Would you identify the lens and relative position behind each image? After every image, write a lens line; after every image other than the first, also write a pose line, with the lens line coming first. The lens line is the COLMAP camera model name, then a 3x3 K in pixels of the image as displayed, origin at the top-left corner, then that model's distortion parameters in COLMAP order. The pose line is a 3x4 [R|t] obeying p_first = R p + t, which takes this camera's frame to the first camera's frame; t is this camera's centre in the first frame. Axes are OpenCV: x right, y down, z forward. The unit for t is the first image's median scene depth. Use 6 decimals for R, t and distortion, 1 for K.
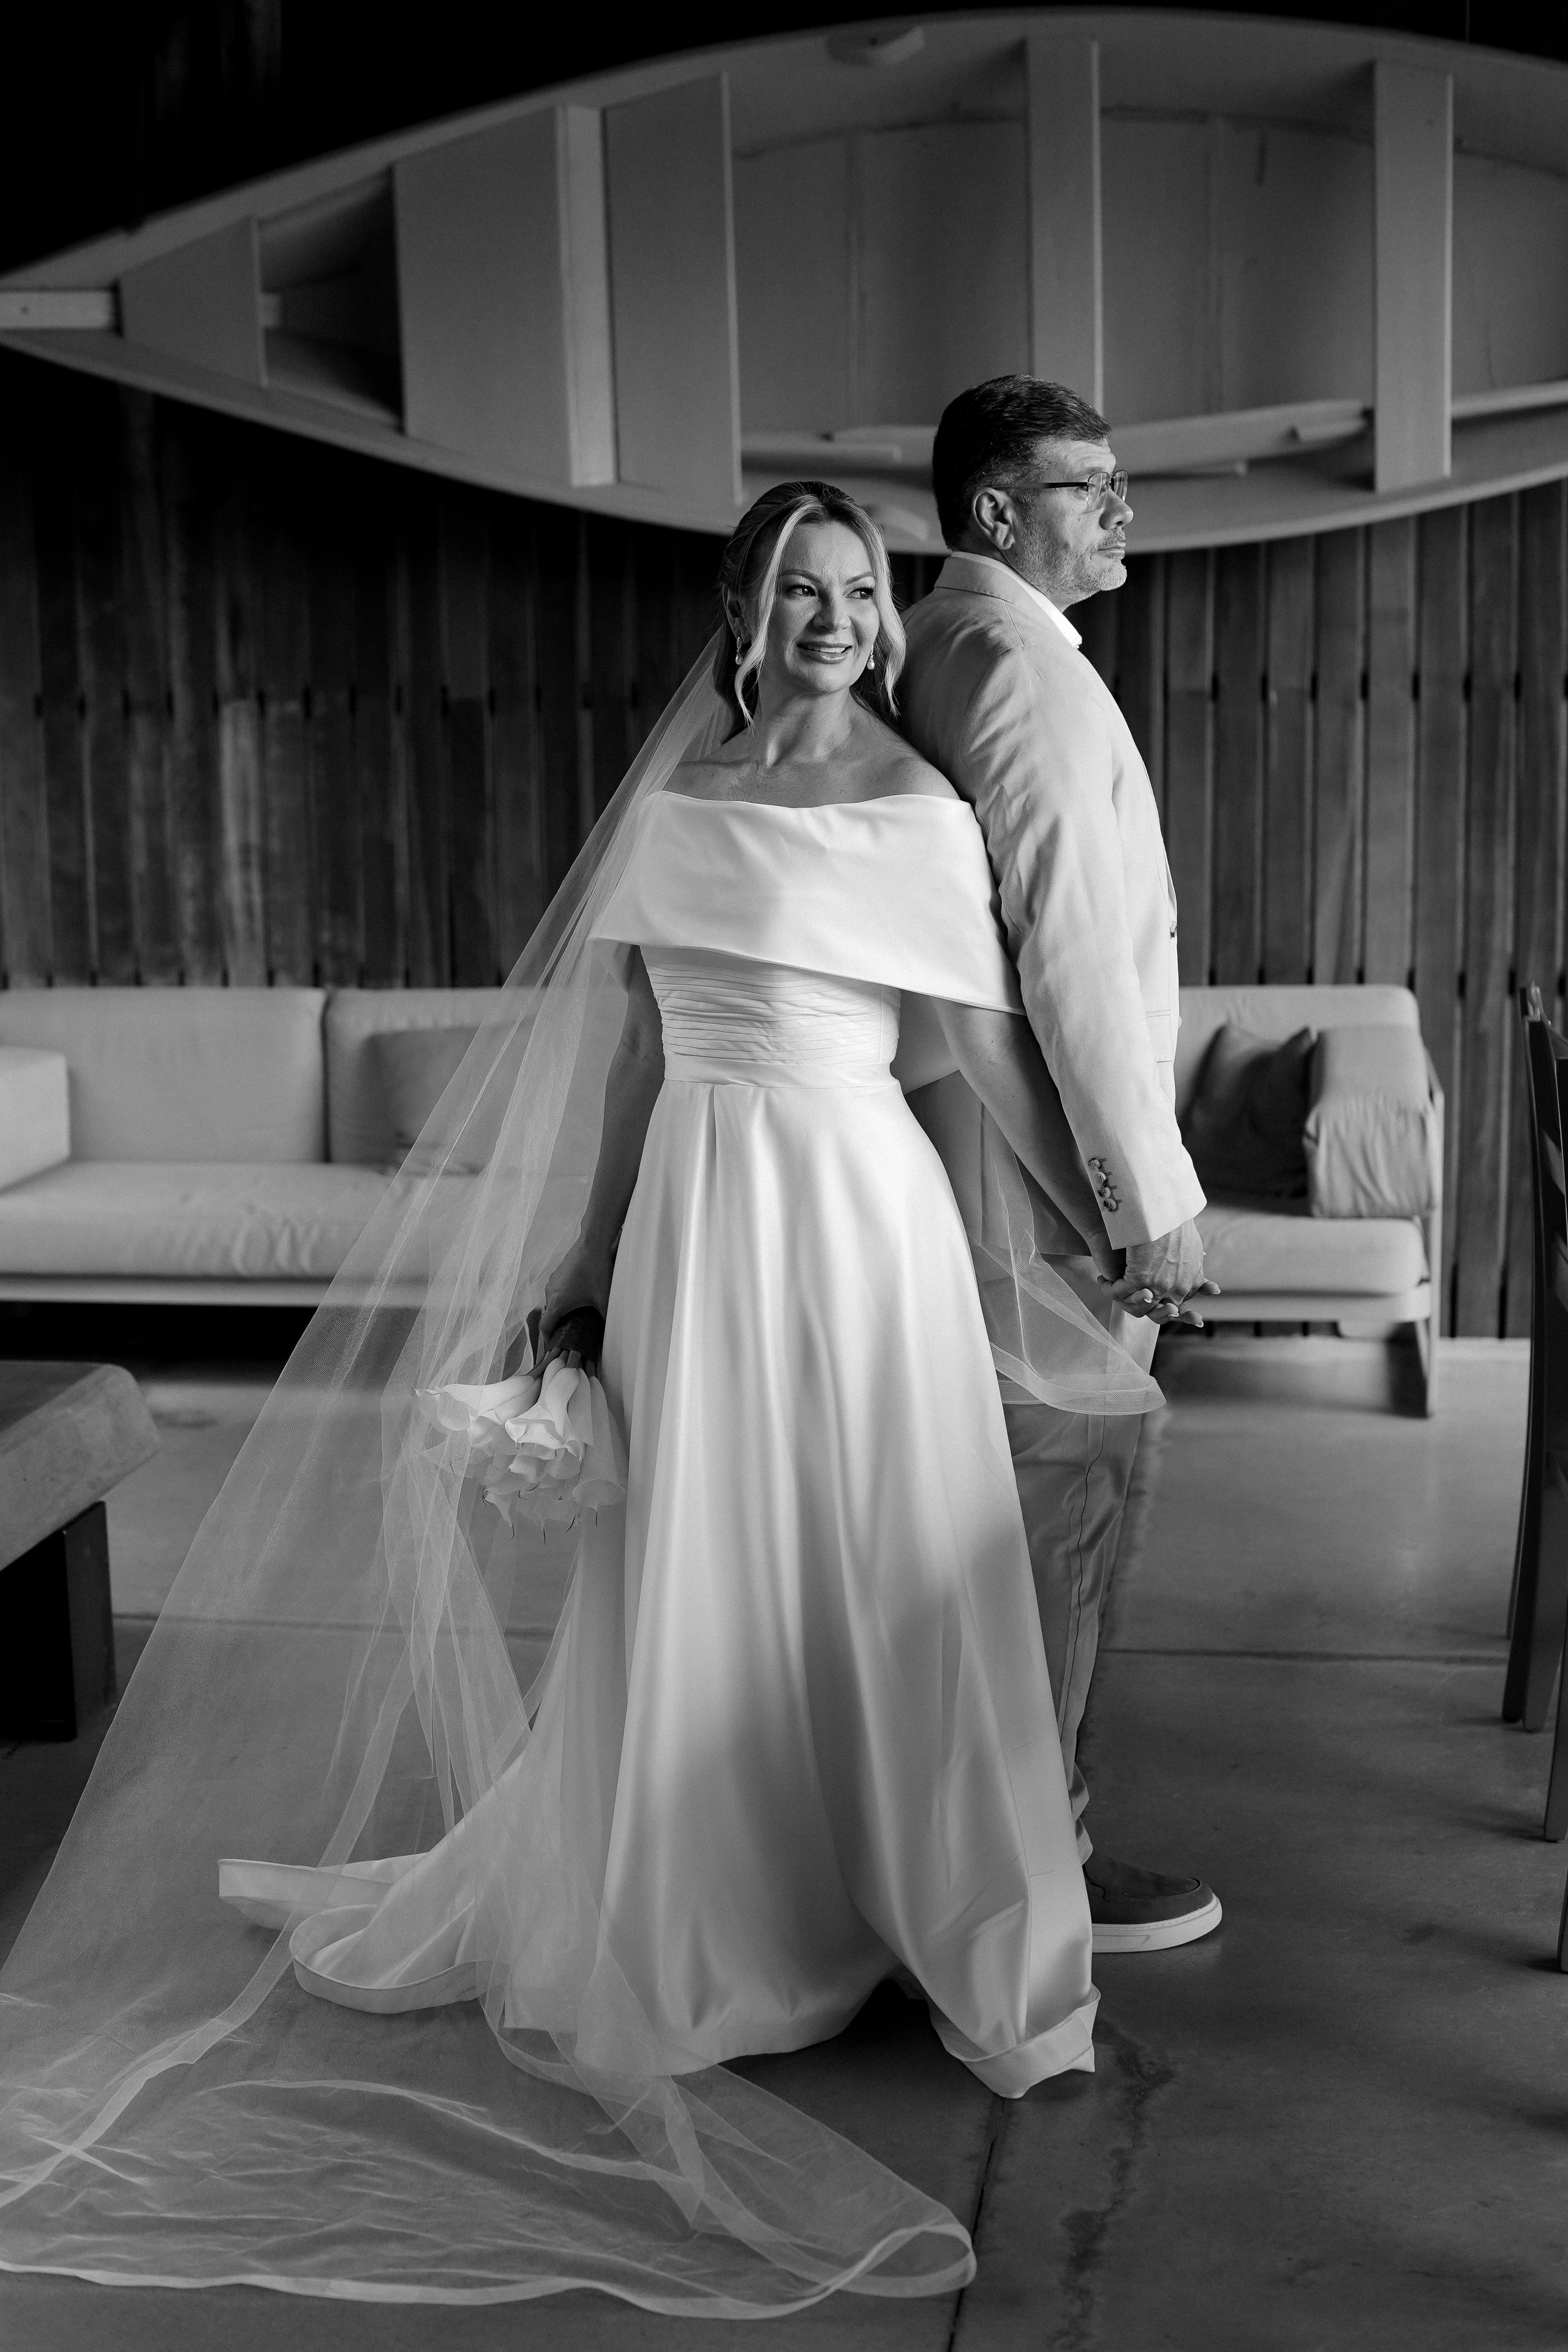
lens RADIAL K [[3986.1, 0, 784.0], [0, 3986.1, 1176.0], [0, 0, 1]] dist [0.001502, 0.022746]
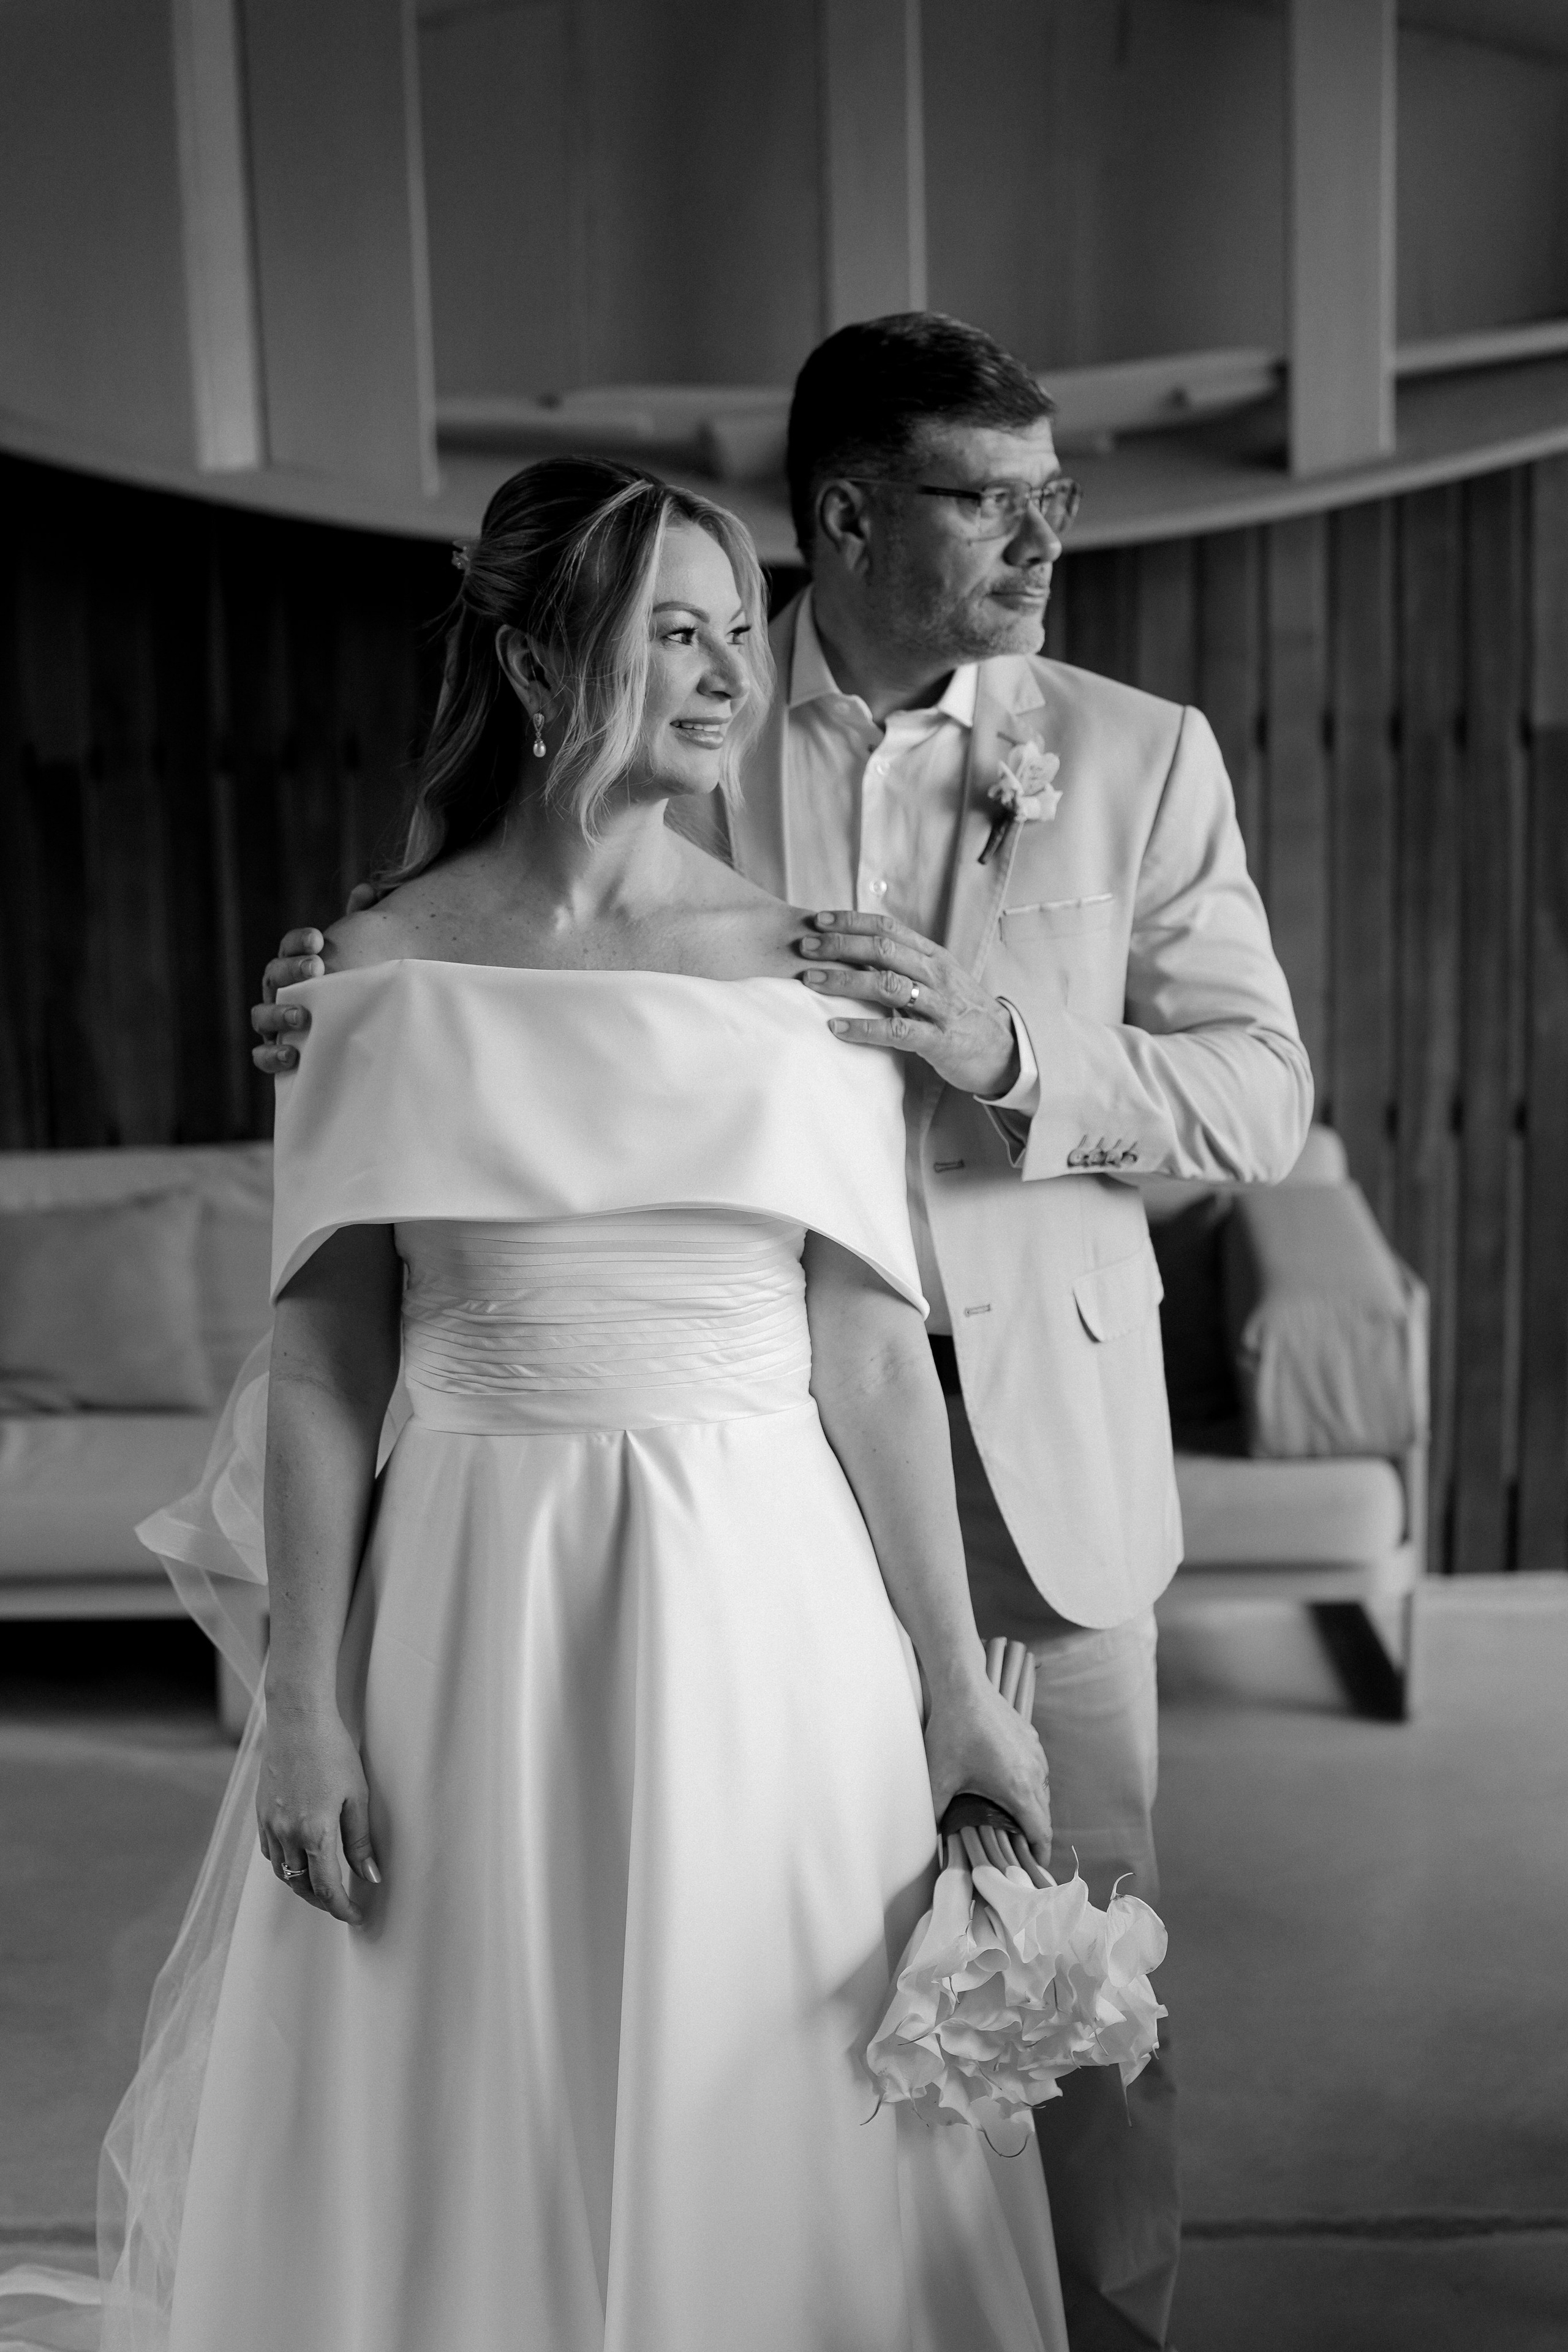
lens RADIAL K [[3986.1, 0, 784.0], [0, 3986.1, 1176.0], [0, 0, 1]] dist [0.001502, 0.022746]
pose [[0.993510, -0.023225, 0.111350, -0.032396], [0.023443, 0.999725, -0.000642, -0.041889], [-0.111304, 0.003248, 0.993781, 0.268675]]
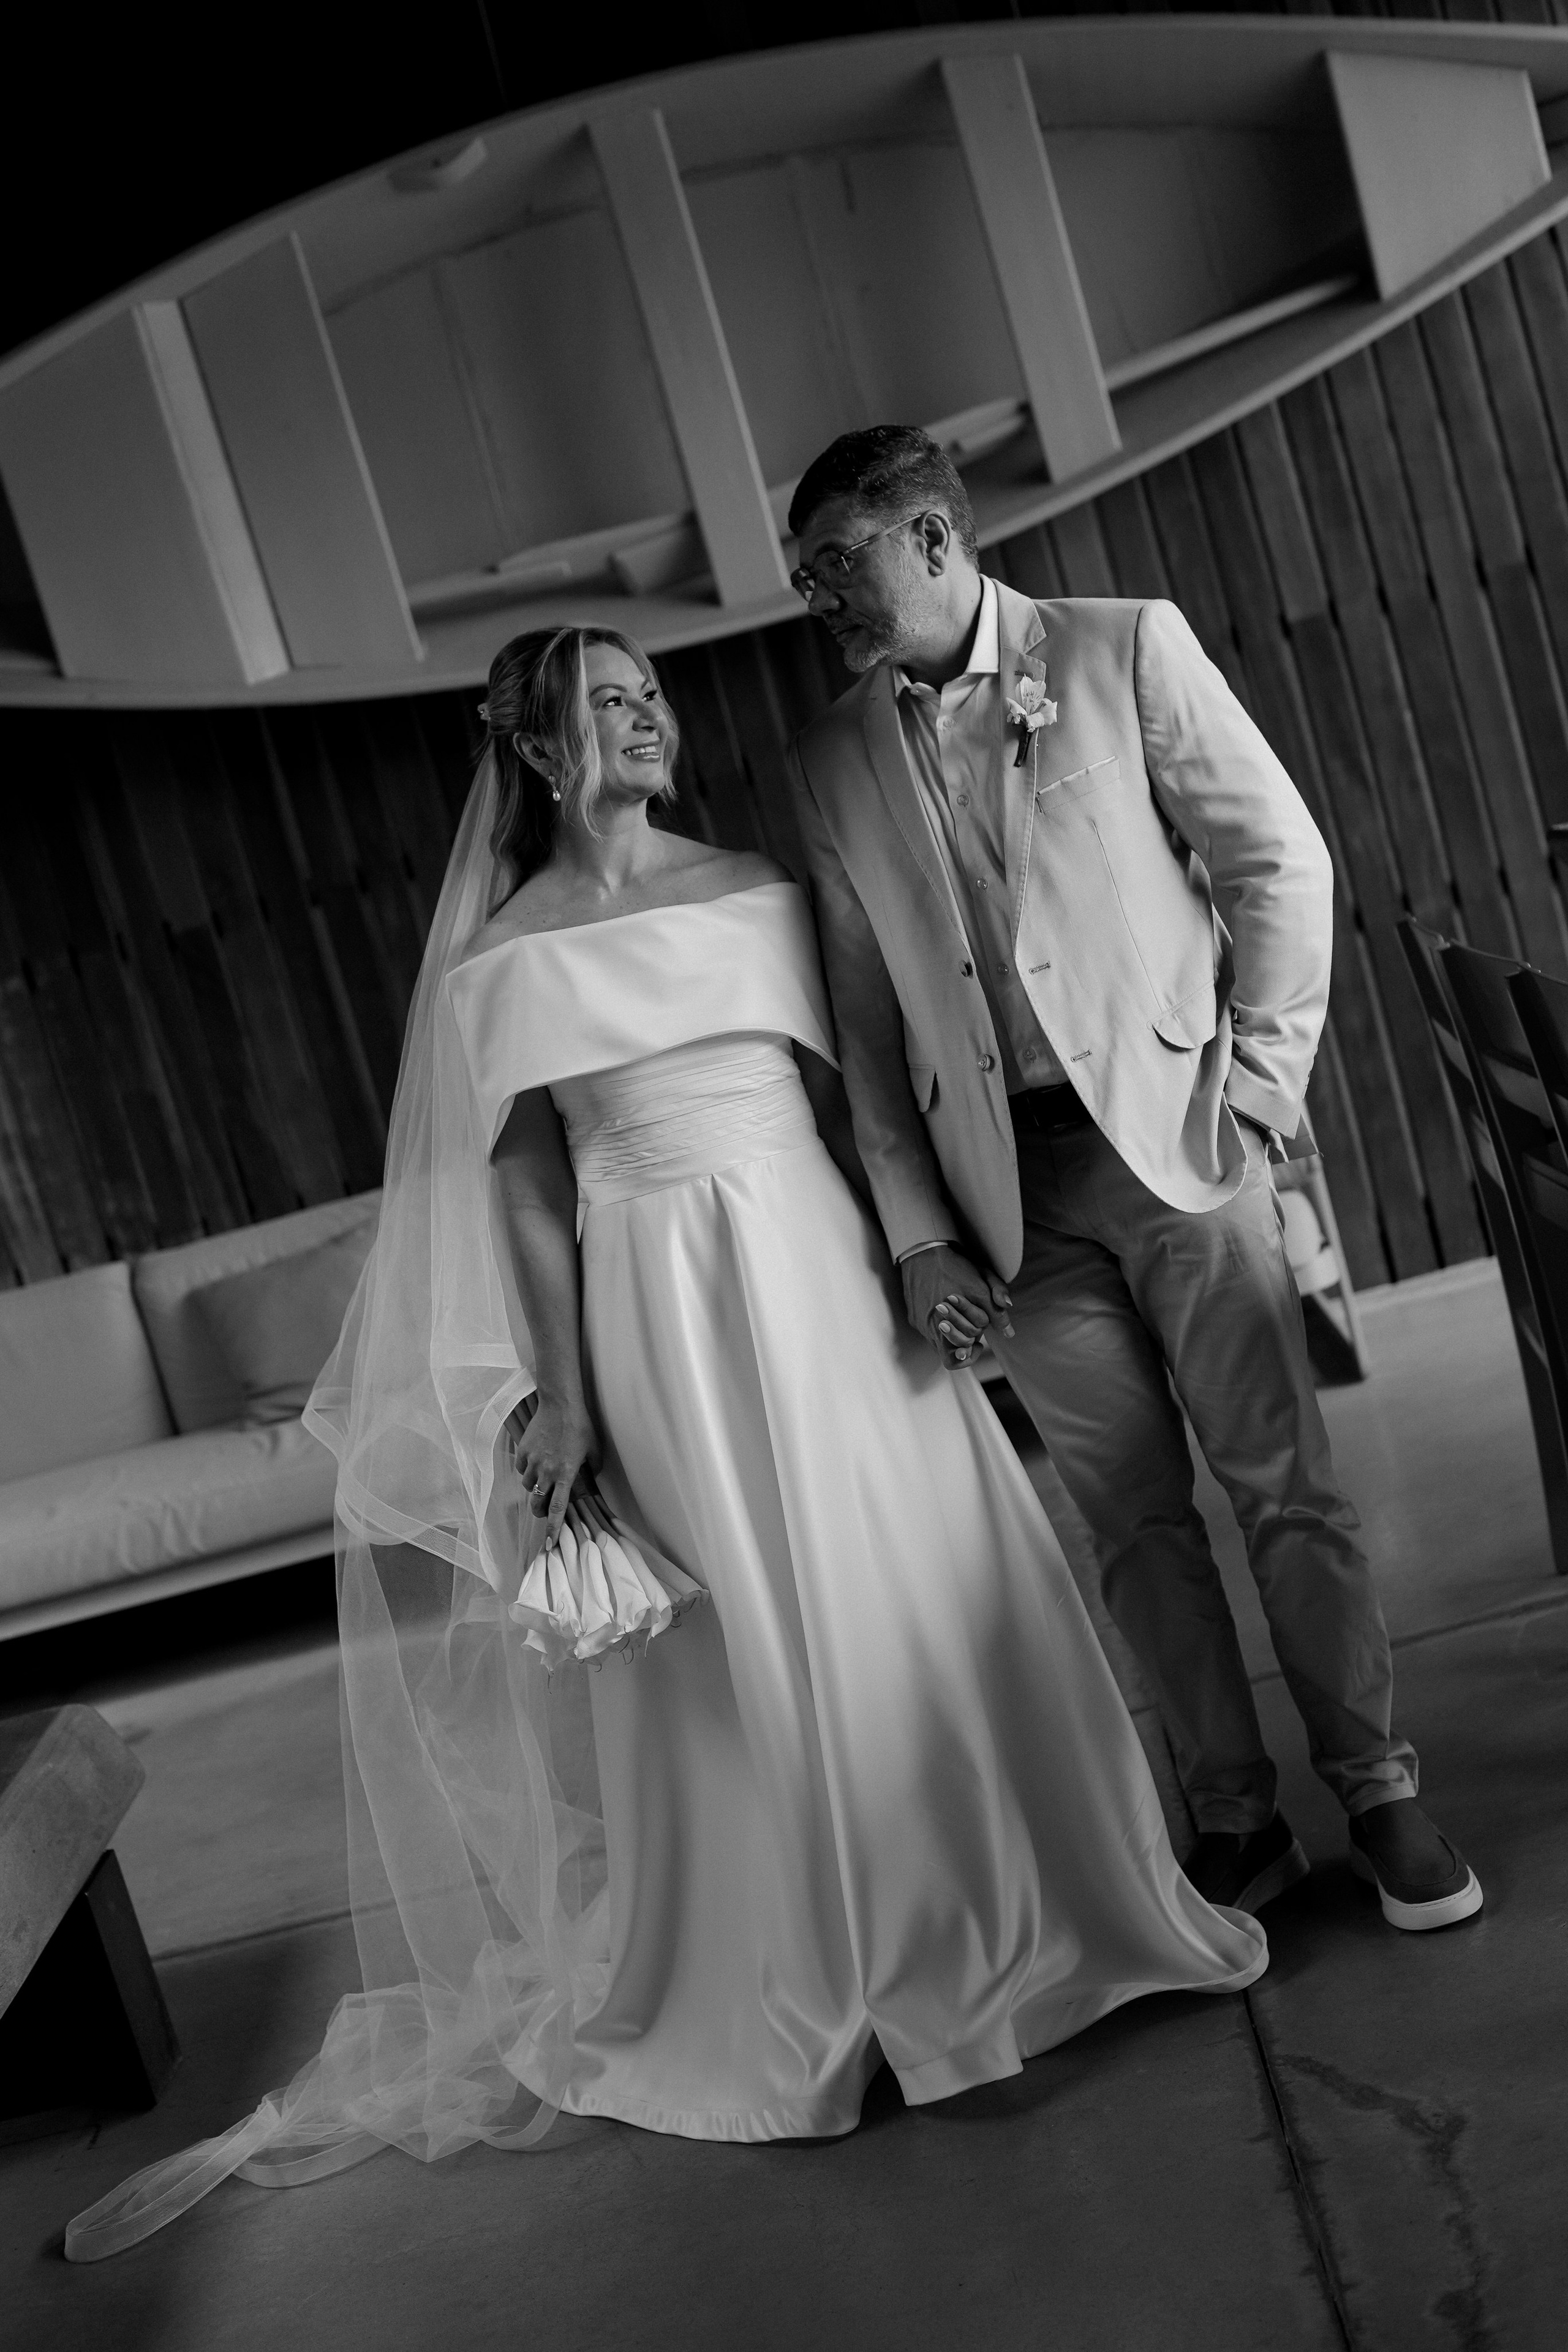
lens RADIAL K [[3931.6, 0, 823.6], [0, 3931.6, 1171.6], [0, 0, 1]] dist [0.009622, -0.125277]
pose [[0.958491, -0.265344, 0.104344, -0.051381], [0.268065, 0.963317, -0.012727, -0.011358], [-0.097139, 0.040170, 0.994460, 0.051033]]
